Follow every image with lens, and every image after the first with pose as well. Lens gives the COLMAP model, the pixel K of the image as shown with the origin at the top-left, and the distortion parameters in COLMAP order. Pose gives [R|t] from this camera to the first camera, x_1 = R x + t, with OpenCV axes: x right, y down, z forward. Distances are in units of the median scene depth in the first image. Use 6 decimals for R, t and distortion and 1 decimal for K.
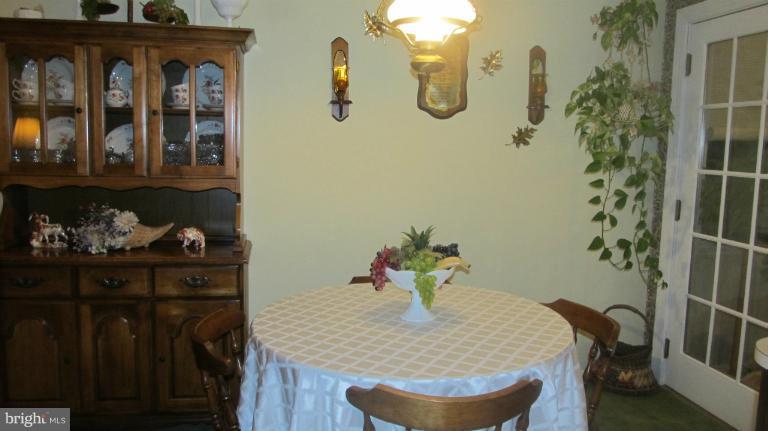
lens RADIAL K [[636.7, 0, 384.0], [0, 636.7, 215.5], [0, 0, 1]] dist [-0.057817, 0.001464]
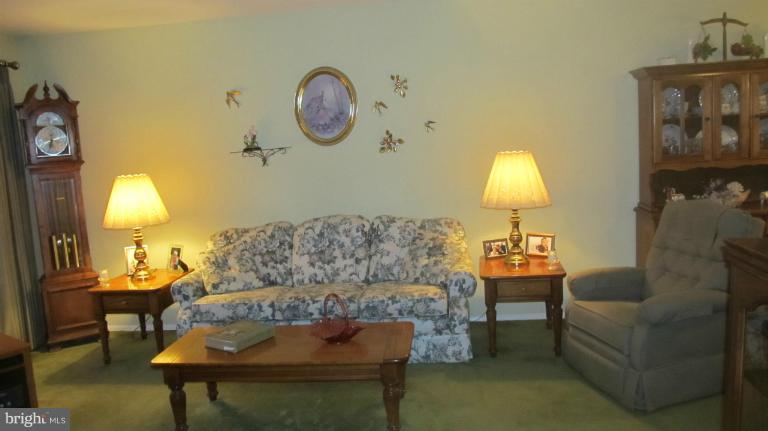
lens RADIAL K [[636.7, 0, 384.0], [0, 636.7, 215.5], [0, 0, 1]] dist [-0.057817, 0.001464]
pose [[0.950066, -0.051370, -0.307792, -0.709295], [0.054033, 0.998539, 0.000131, 0.025970], [0.307336, -0.016755, 0.951454, -0.662854]]
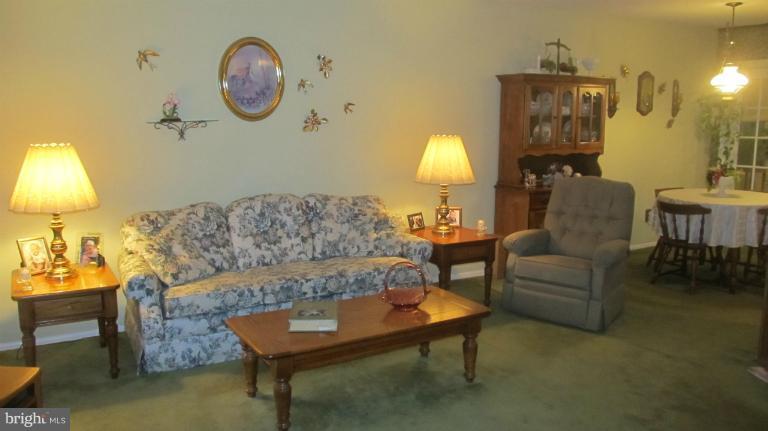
lens RADIAL K [[636.7, 0, 384.0], [0, 636.7, 215.5], [0, 0, 1]] dist [-0.057817, 0.001464]
pose [[0.938744, -0.079789, 0.335251, -1.583440], [0.066319, 0.996471, 0.051454, 0.009626], [-0.338173, -0.026069, 0.940723, -0.714540]]
